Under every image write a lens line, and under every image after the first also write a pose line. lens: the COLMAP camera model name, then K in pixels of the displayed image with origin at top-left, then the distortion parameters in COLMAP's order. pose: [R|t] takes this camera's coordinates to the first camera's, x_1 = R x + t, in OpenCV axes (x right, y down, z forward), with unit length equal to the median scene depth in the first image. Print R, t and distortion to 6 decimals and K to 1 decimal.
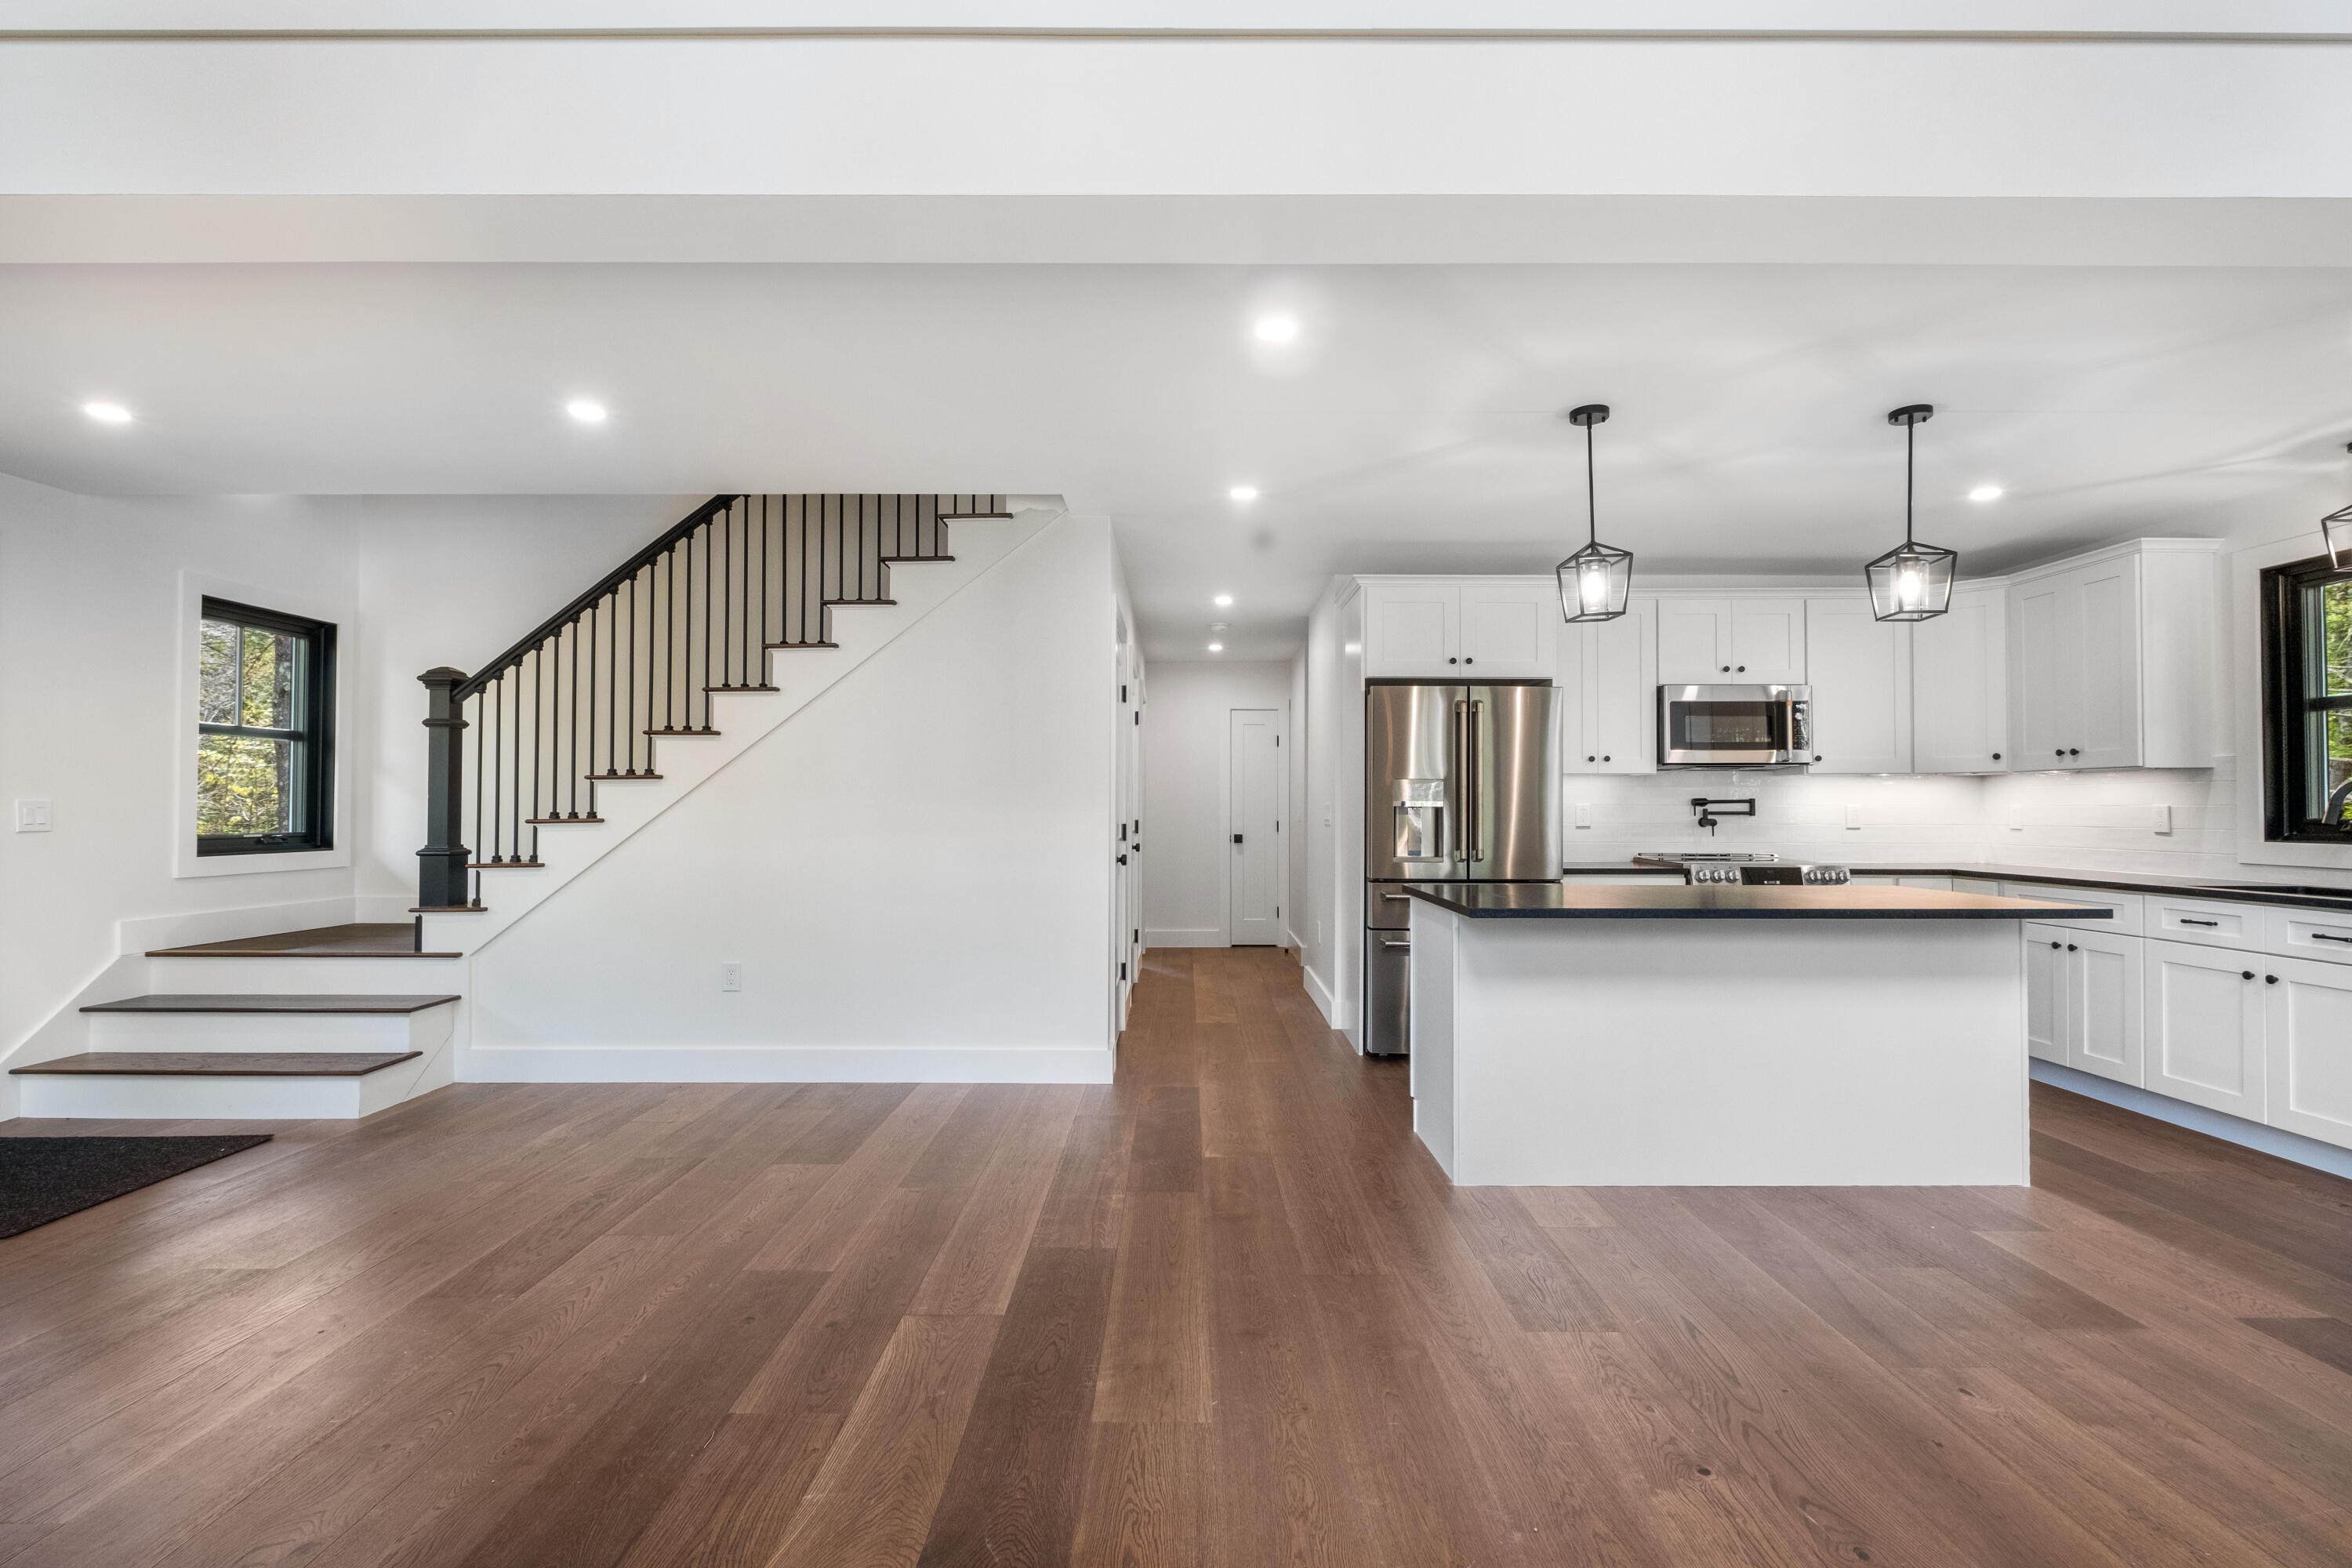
lens RADIAL K [[1032.7, 0, 1193.5], [0, 1032.7, 784.8], [0, 0, 1]] dist [0.000597, -0.002090]
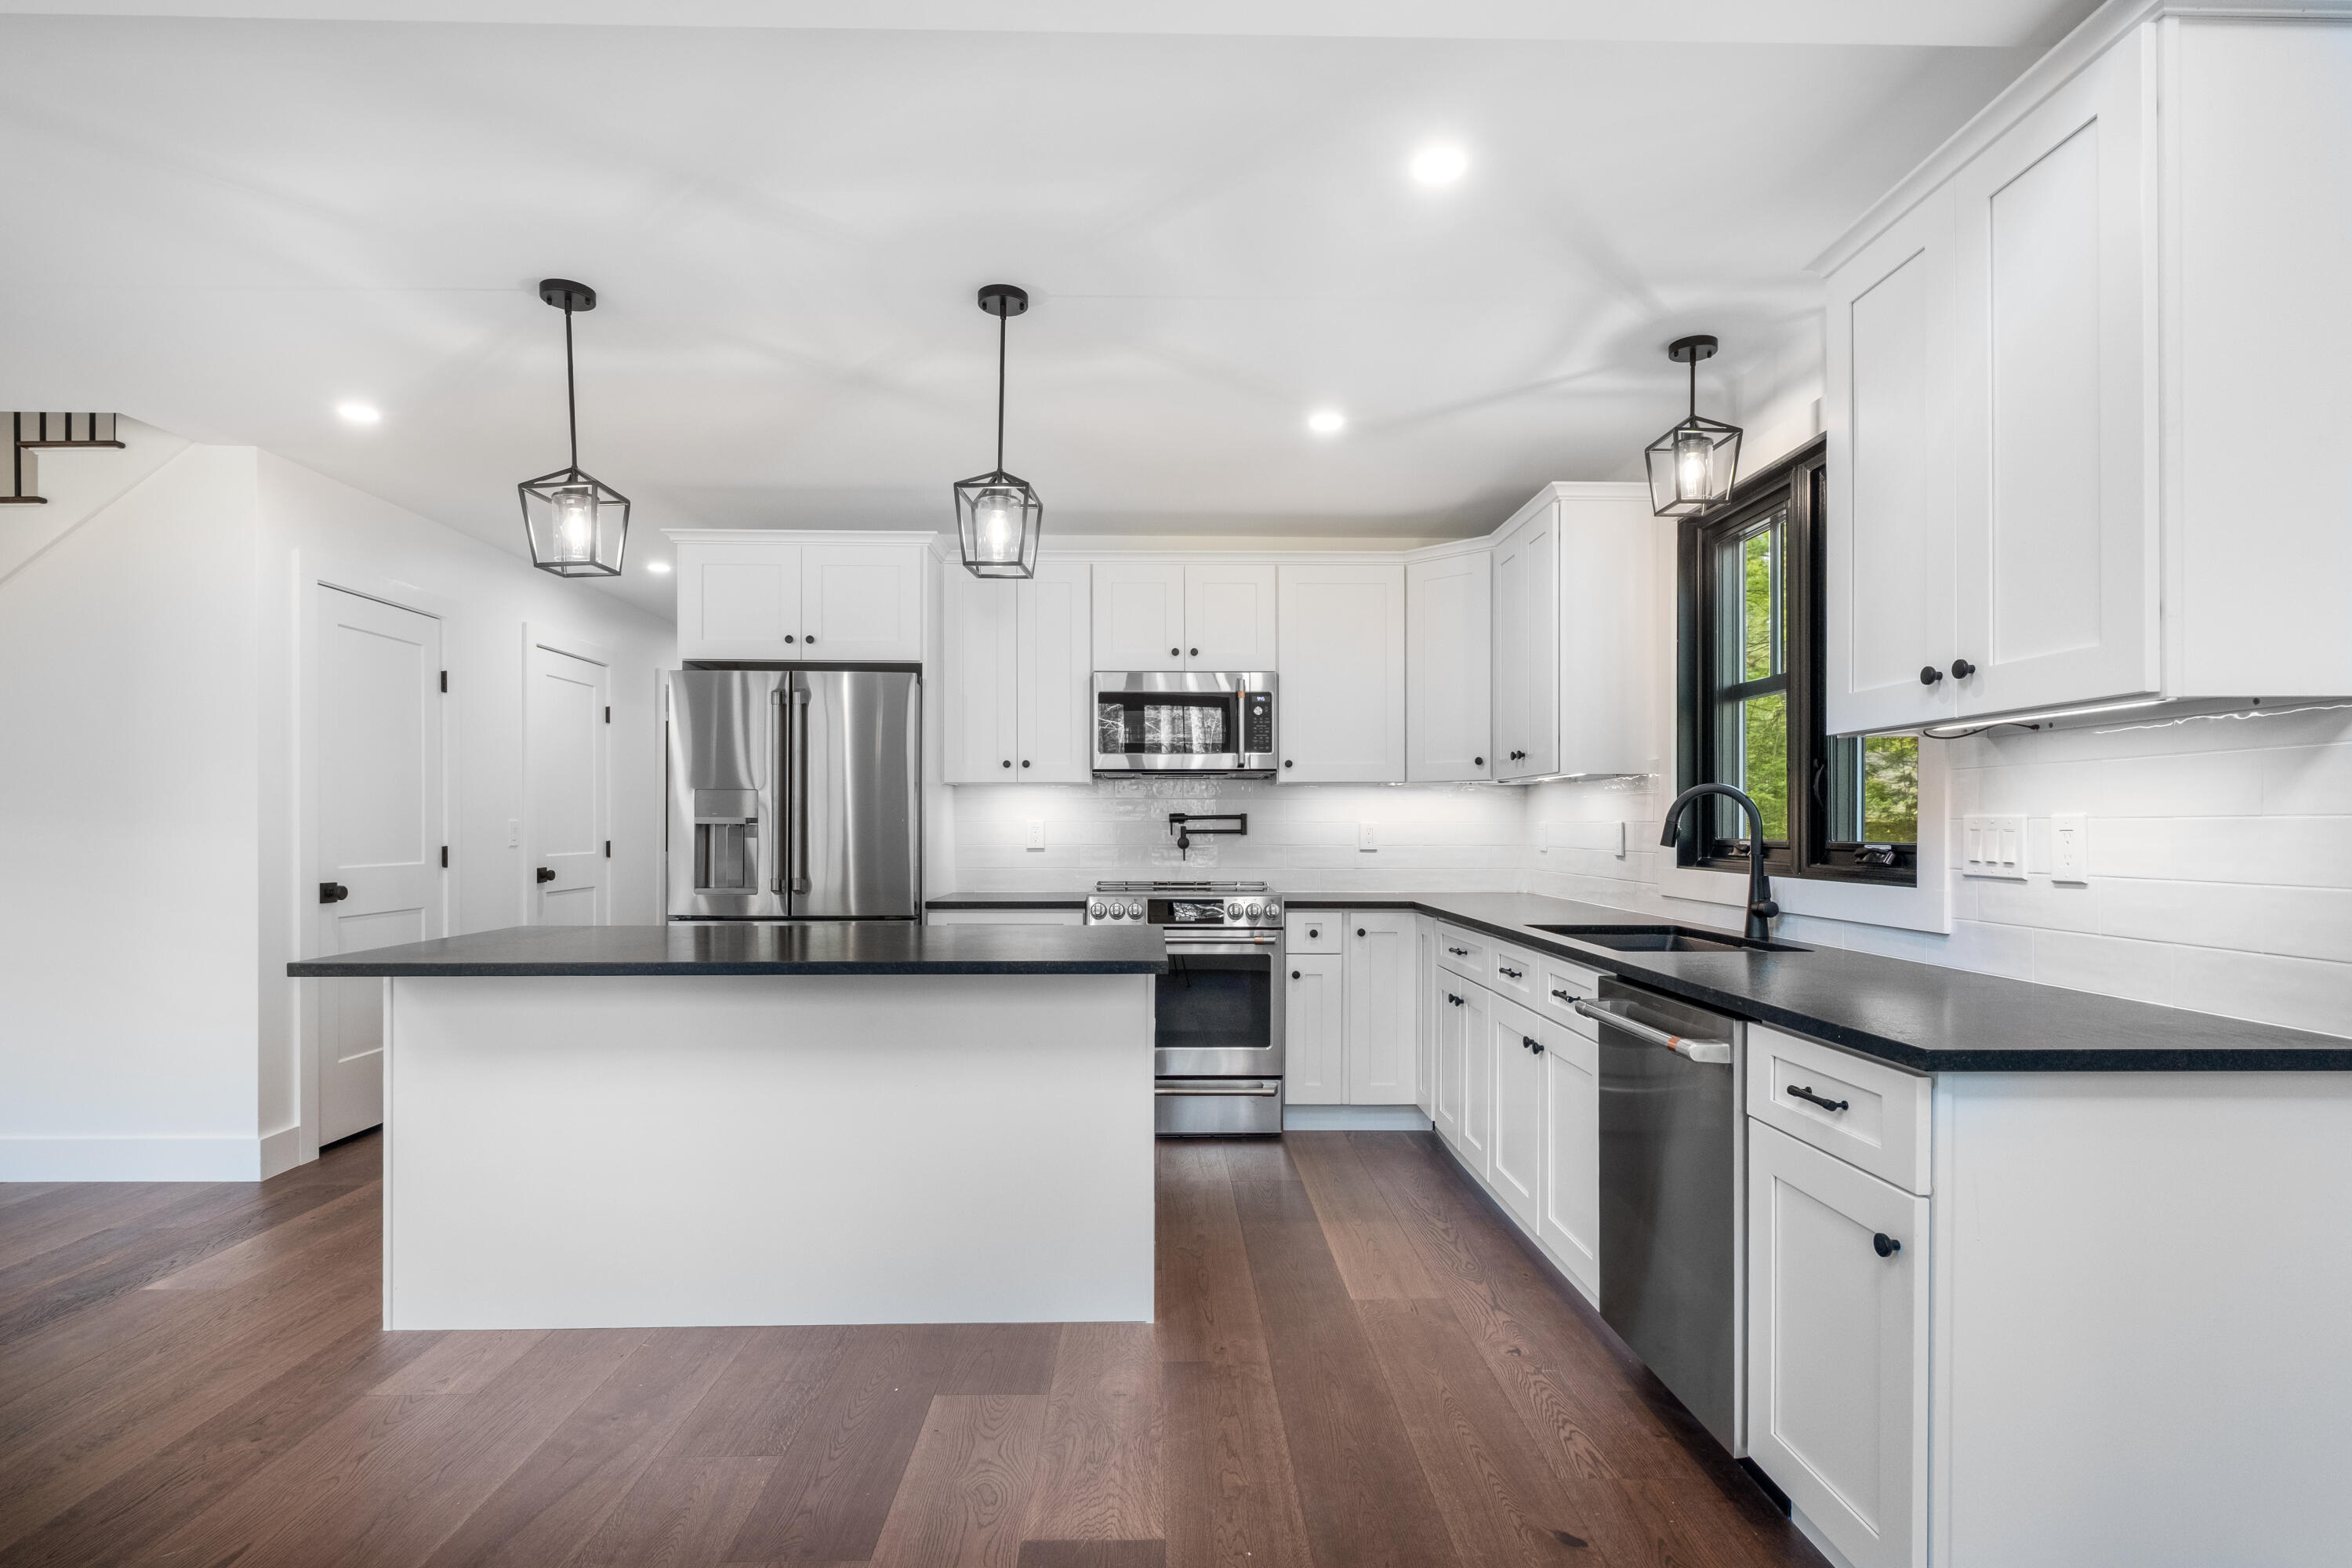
lens RADIAL K [[1166.4, 0, 1176.0], [0, 1166.4, 831.5], [0, 0, 1]] dist [-0.004381, 0.003575]
pose [[0.999600, -0.000977, 0.028271, 0.523507], [0.000209, 0.999631, 0.027160, 0.002566], [-0.028287, -0.027144, 0.999231, 0.098613]]
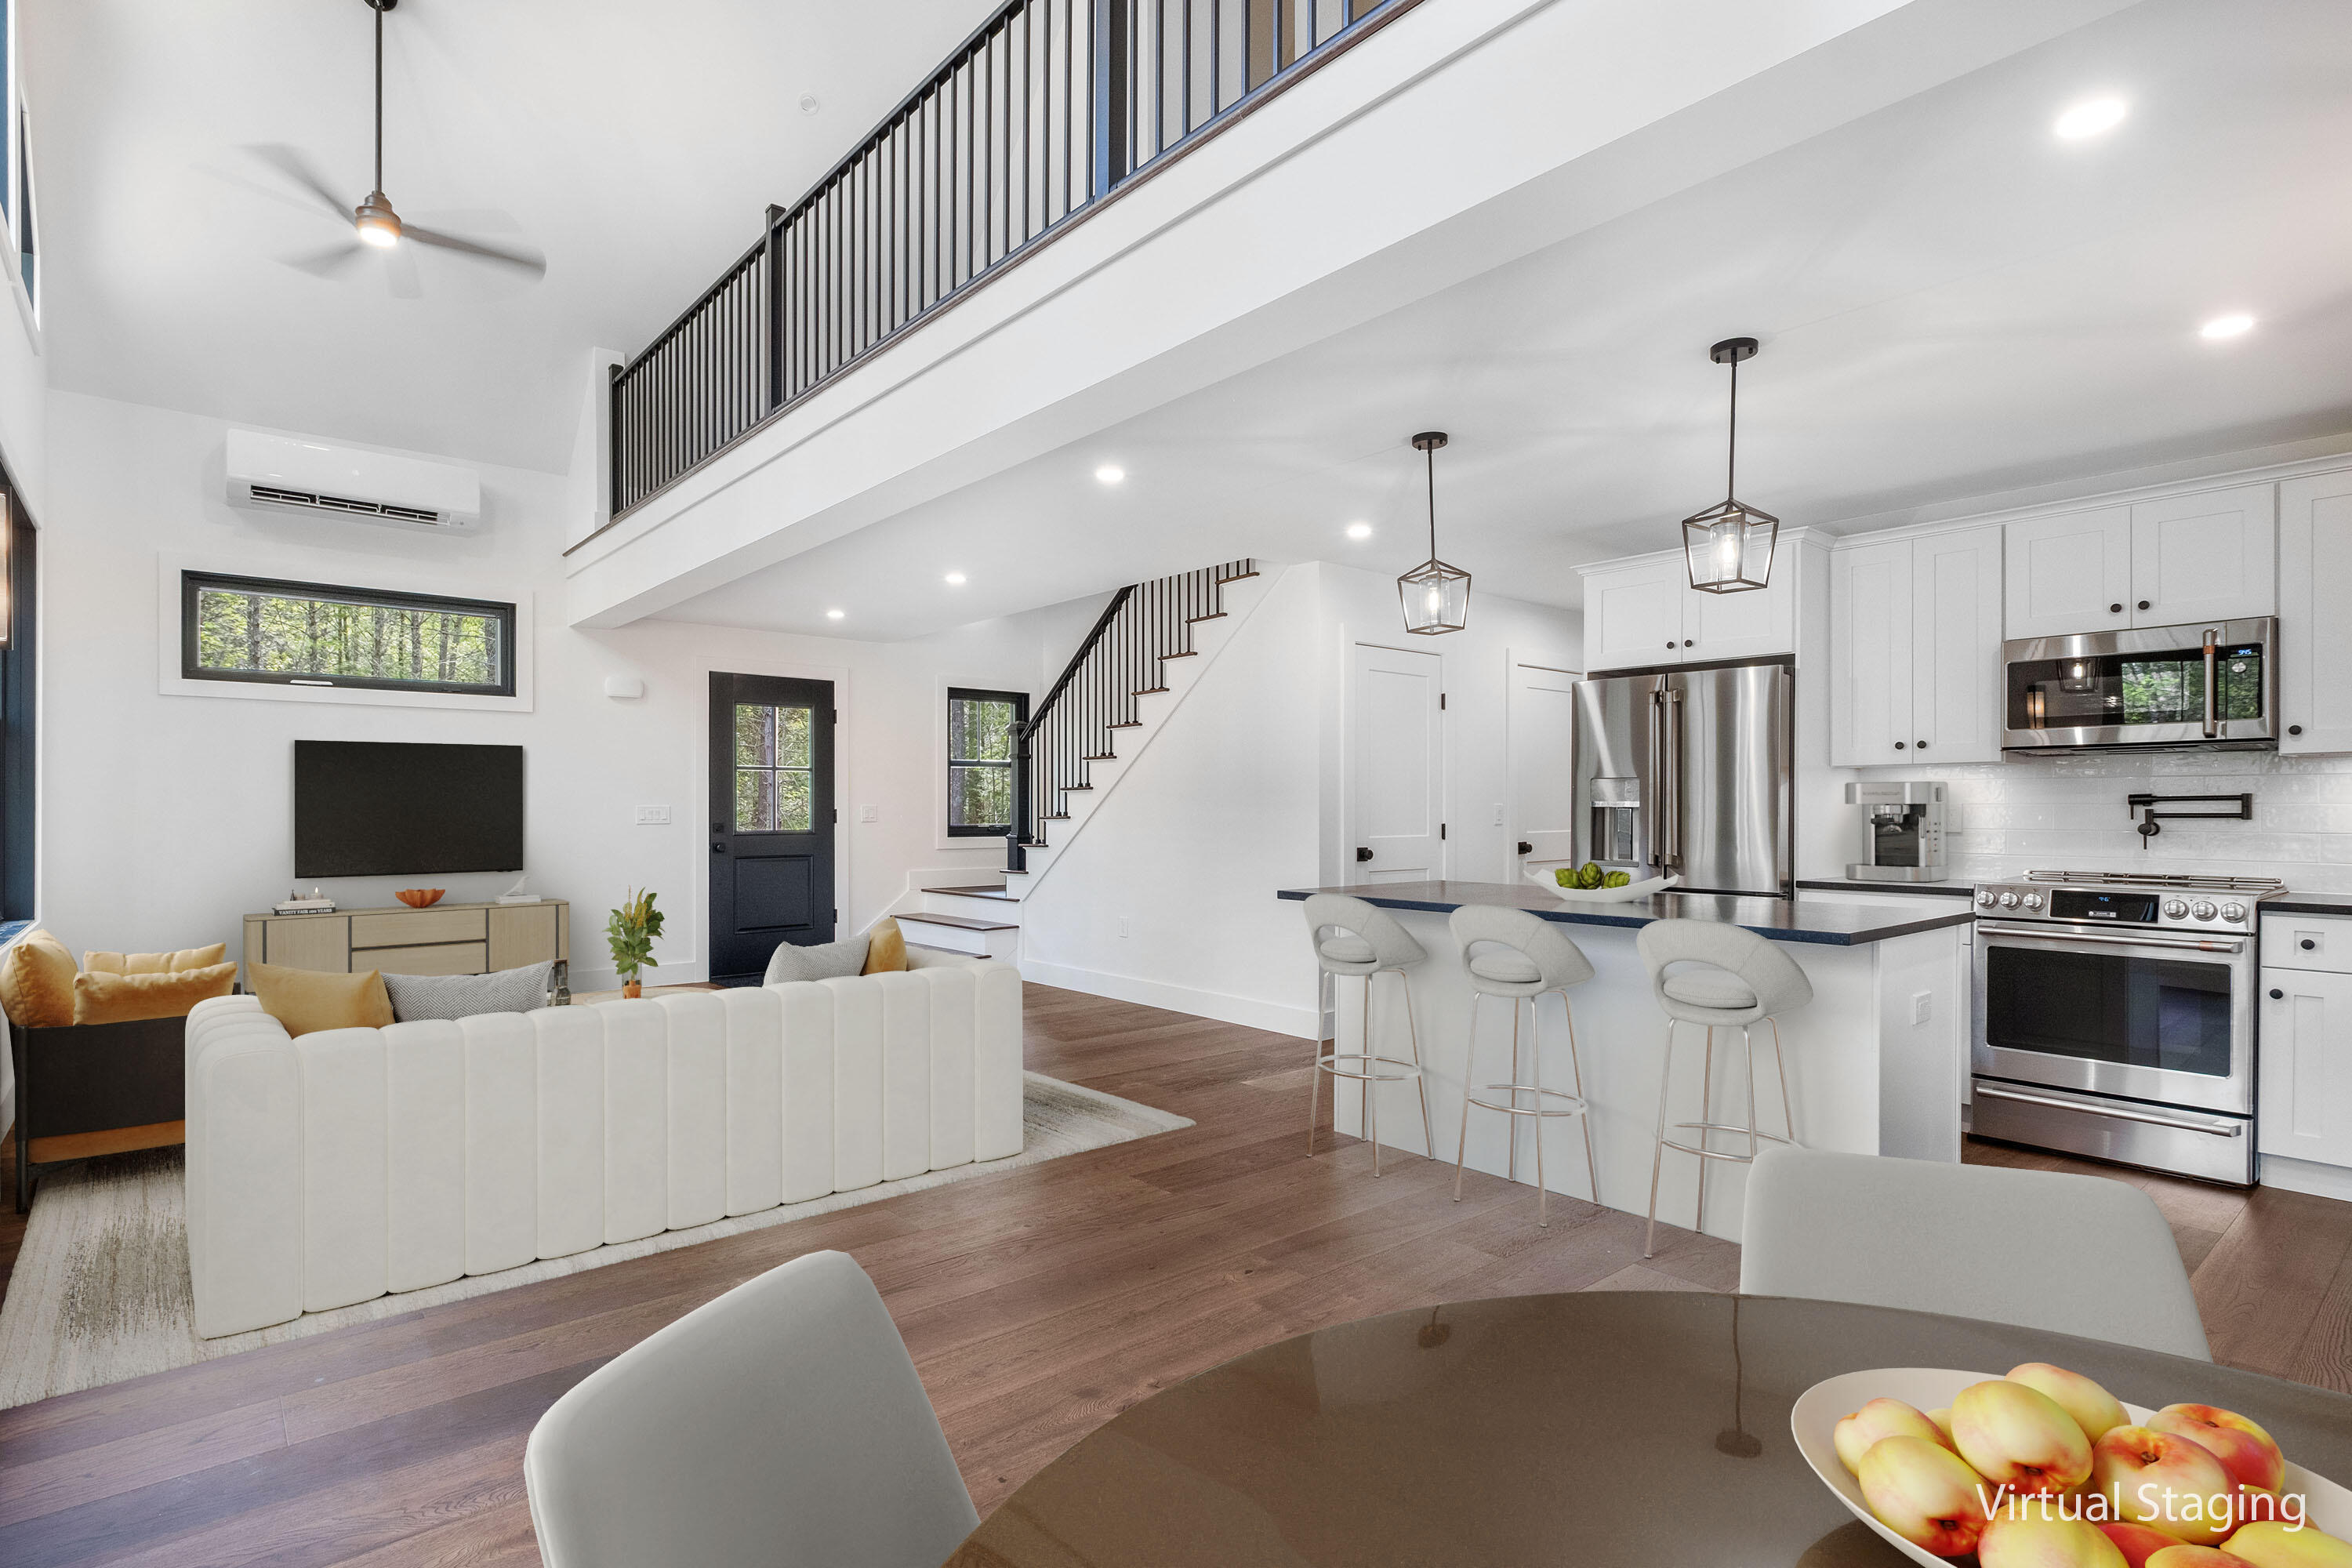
lens RADIAL K [[1166.4, 0, 1188.7], [0, 1166.4, 813.0], [0, 0, 1]] dist [-0.004381, 0.003575]
pose [[0.652708, 0.002088, -0.757606, 0.750696], [0.017276, 0.999695, 0.017638, 0.001136], [0.757412, -0.024601, 0.652473, 0.013080]]
